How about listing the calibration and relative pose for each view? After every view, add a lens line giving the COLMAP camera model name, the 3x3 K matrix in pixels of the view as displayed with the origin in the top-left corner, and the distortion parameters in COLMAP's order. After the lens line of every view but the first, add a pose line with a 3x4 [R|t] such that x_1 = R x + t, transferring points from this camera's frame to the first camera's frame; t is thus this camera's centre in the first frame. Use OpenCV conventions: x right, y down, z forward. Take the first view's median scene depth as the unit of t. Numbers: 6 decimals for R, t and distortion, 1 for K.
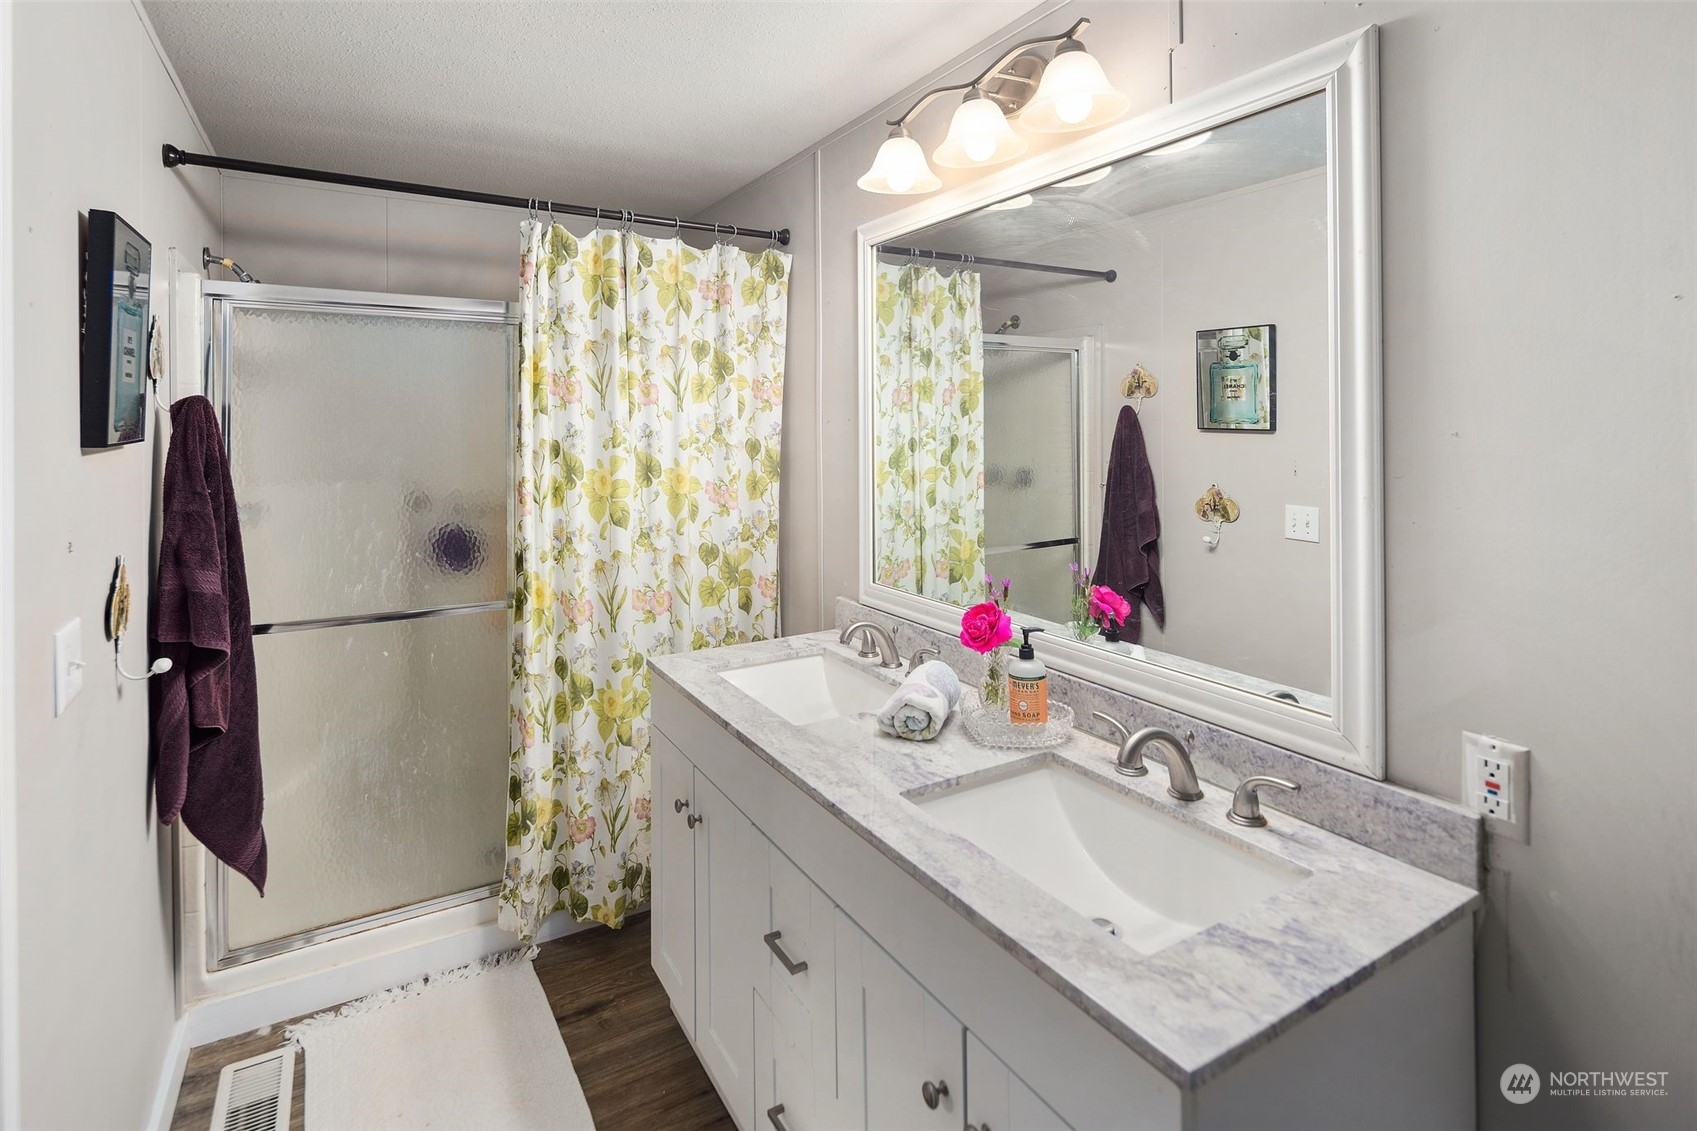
lens RADIAL K [[840.6, 0, 839.4], [0, 840.6, 563.7], [0, 0, 1]] dist [-0.002908, -0.000760]
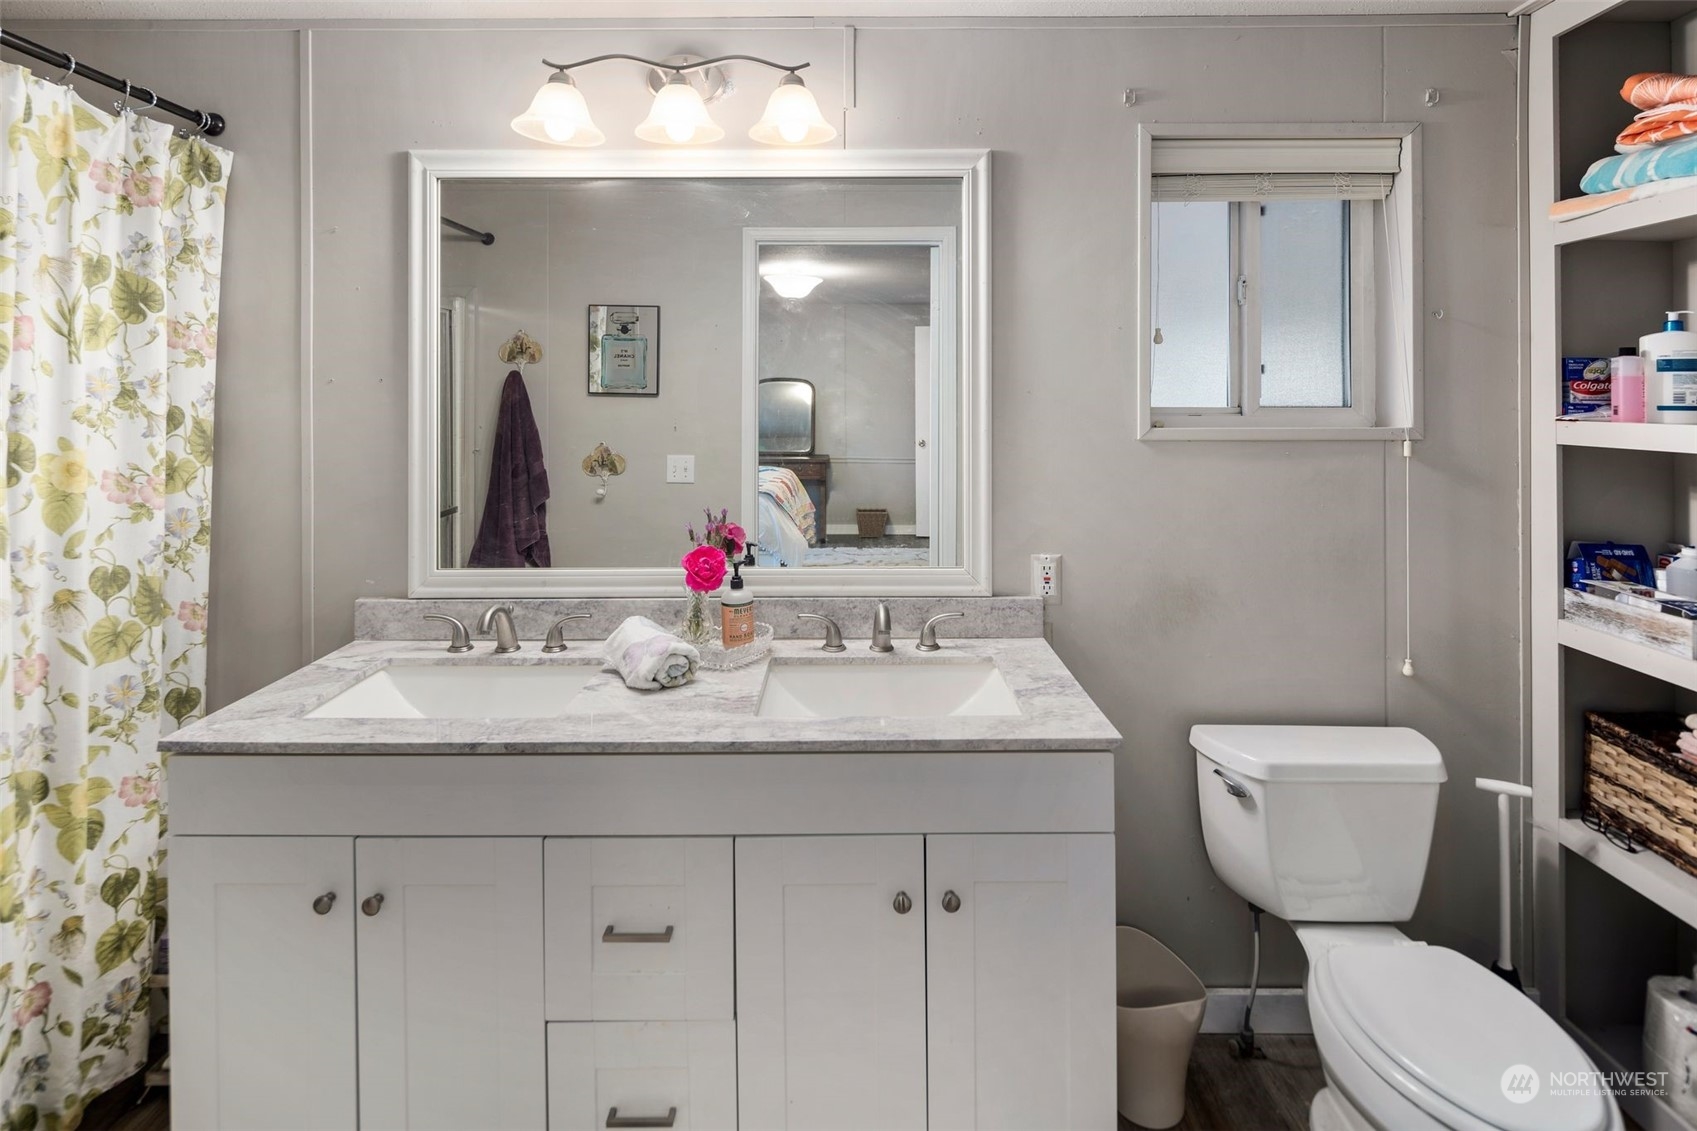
lens RADIAL K [[840.6, 0, 839.4], [0, 840.6, 563.7], [0, 0, 1]] dist [-0.002908, -0.000760]
pose [[0.496738, -0.170442, 0.851000, -0.458405], [0.139791, 0.983437, 0.115369, -0.023366], [-0.856568, 0.061654, 0.512337, 0.183971]]
